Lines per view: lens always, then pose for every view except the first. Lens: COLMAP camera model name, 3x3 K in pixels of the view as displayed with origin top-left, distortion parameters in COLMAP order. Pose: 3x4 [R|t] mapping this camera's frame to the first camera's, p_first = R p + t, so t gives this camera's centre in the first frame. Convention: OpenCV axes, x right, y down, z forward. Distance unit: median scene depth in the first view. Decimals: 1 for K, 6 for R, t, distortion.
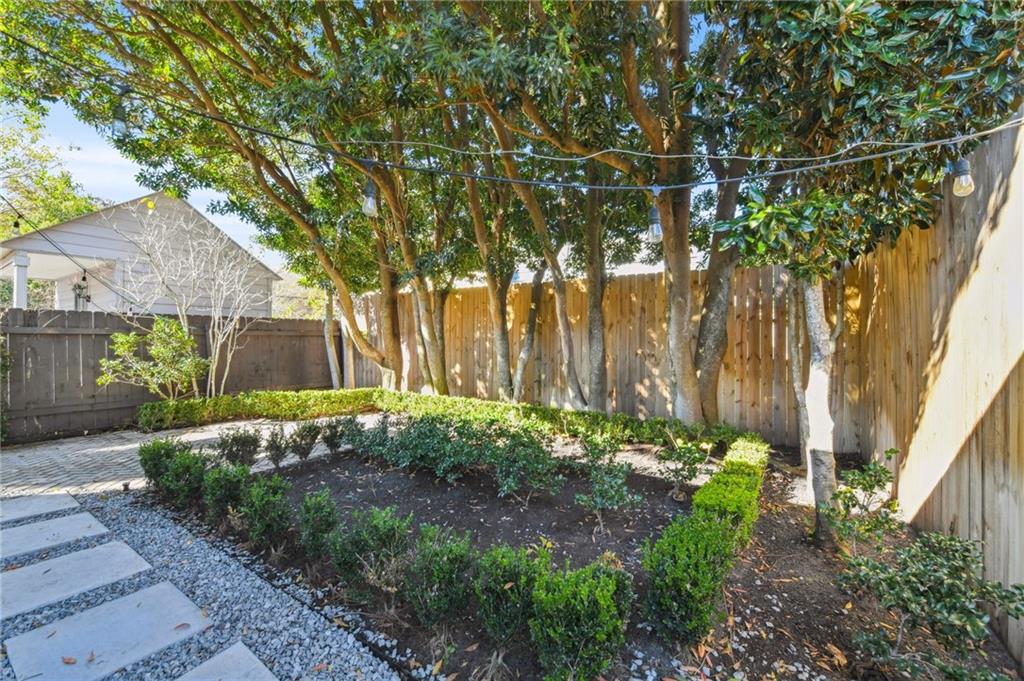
lens RADIAL K [[411.2, 0, 516.6], [0, 411.2, 340.4], [0, 0, 1]] dist [0.006226, -0.000368]
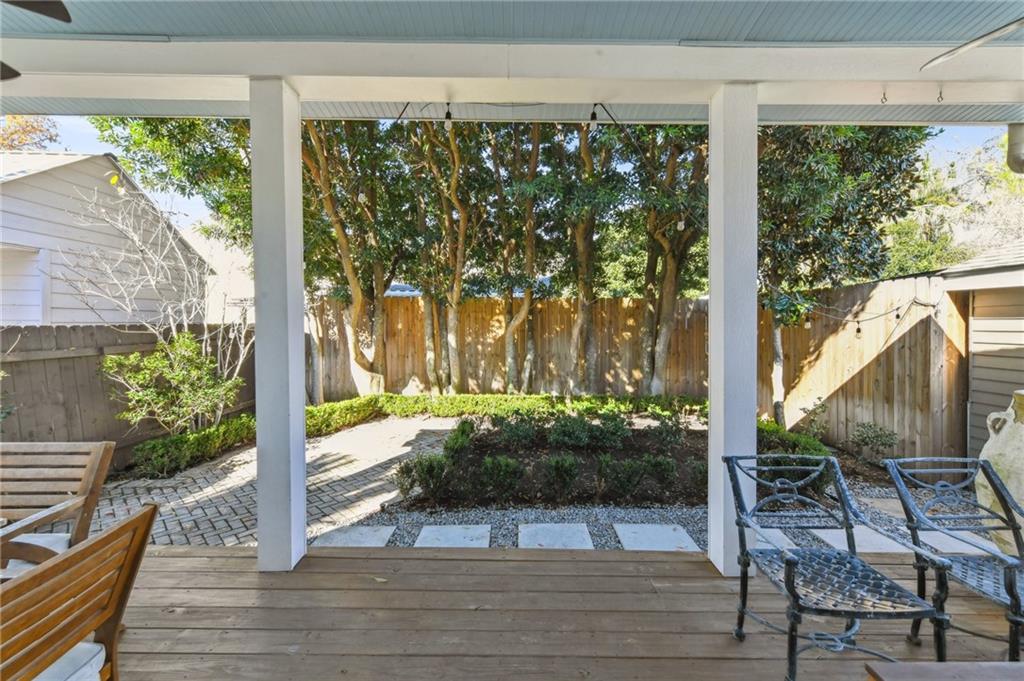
lens RADIAL K [[411.2, 0, 512.0], [0, 411.2, 334.6], [0, 0, 1]] dist [0.006226, -0.000368]
pose [[0.837166, -0.016394, 0.546704, -0.783398], [-0.000107, 0.999546, 0.030138, -0.076365], [-0.546949, -0.025289, 0.836784, -0.029234]]
